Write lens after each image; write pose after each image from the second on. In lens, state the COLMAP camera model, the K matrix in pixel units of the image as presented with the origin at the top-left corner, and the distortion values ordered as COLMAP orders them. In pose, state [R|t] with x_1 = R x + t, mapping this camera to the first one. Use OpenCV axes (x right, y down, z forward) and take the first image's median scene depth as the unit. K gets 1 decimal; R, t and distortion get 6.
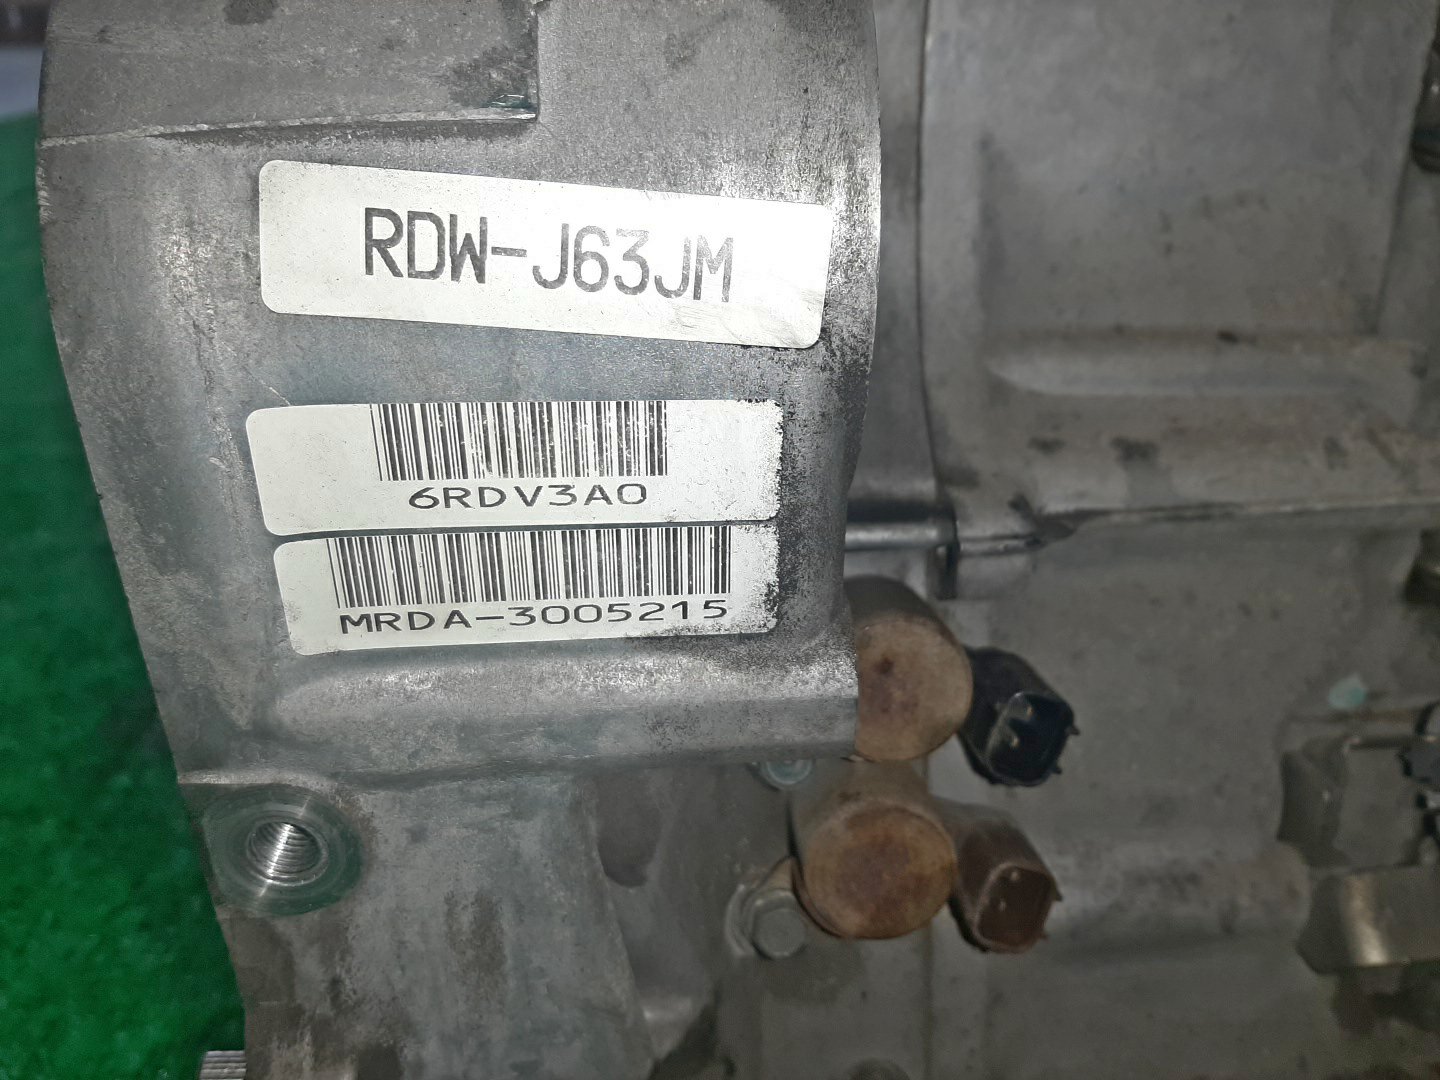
lens RADIAL K [[1152.4, 0, 717.0], [0, 1152.4, 538.8], [0, 0, 1]] dist [-0.008791, -0.025147]
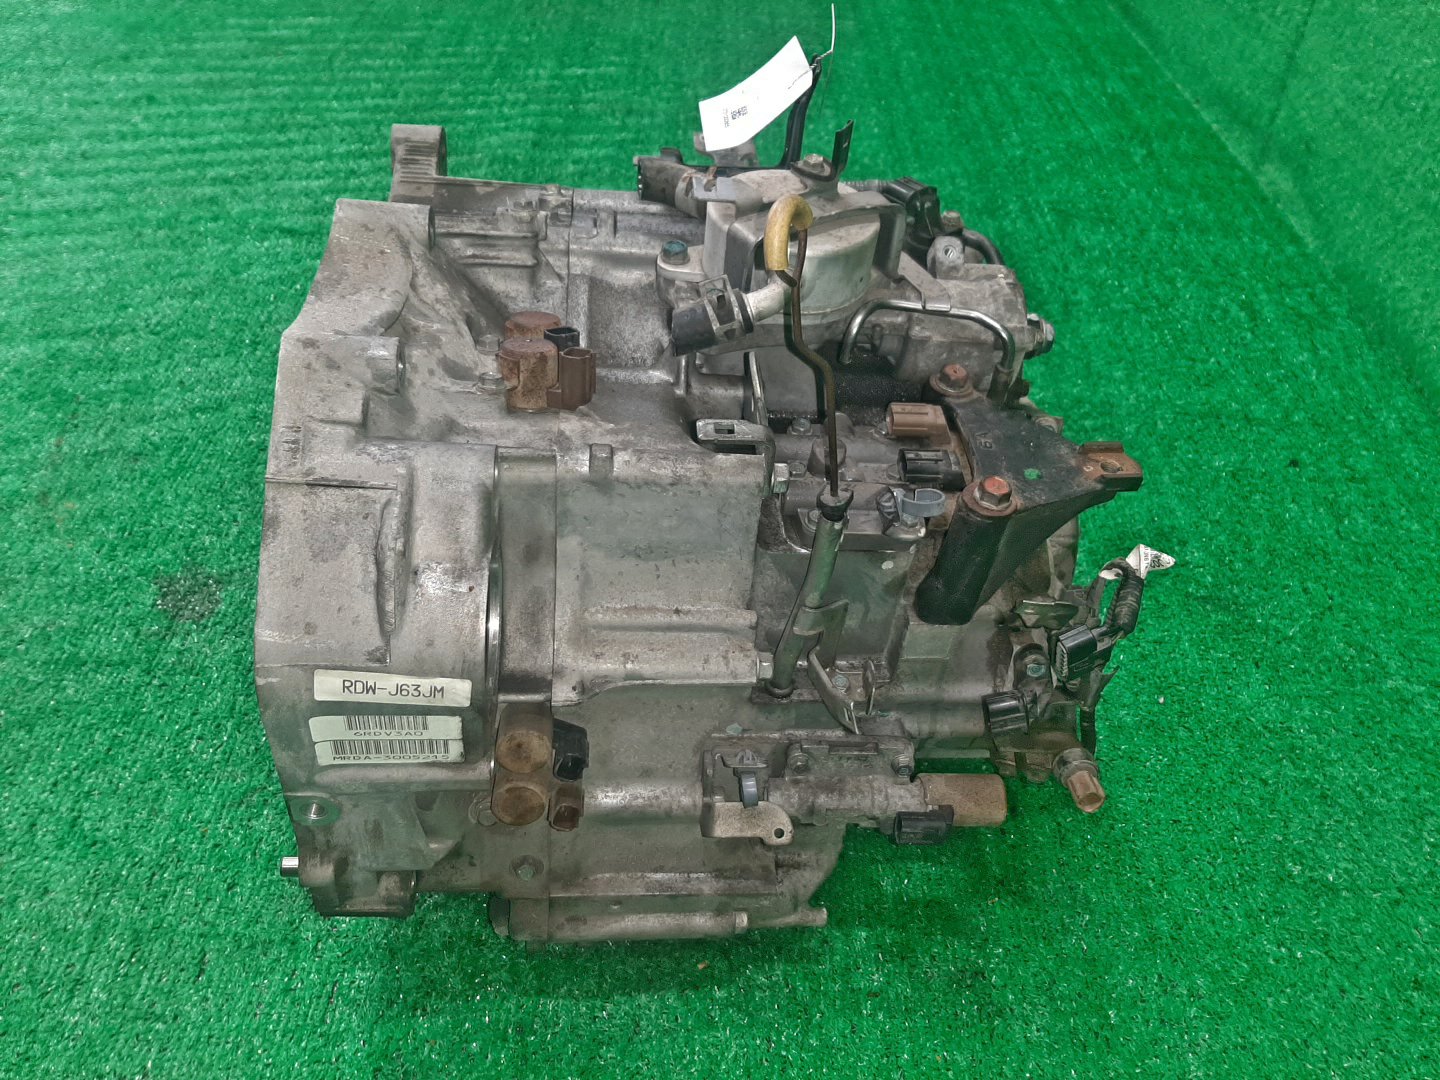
lens RADIAL K [[1083.2, 0, 721.9], [0, 1083.2, 539.2], [0, 0, 1]] dist [0.003171, 0.001576]
pose [[0.993801, 0.071694, 0.084969, 0.501113], [-0.090543, 0.965440, 0.244394, -1.440285], [-0.064511, -0.250572, 0.965946, -2.021179]]
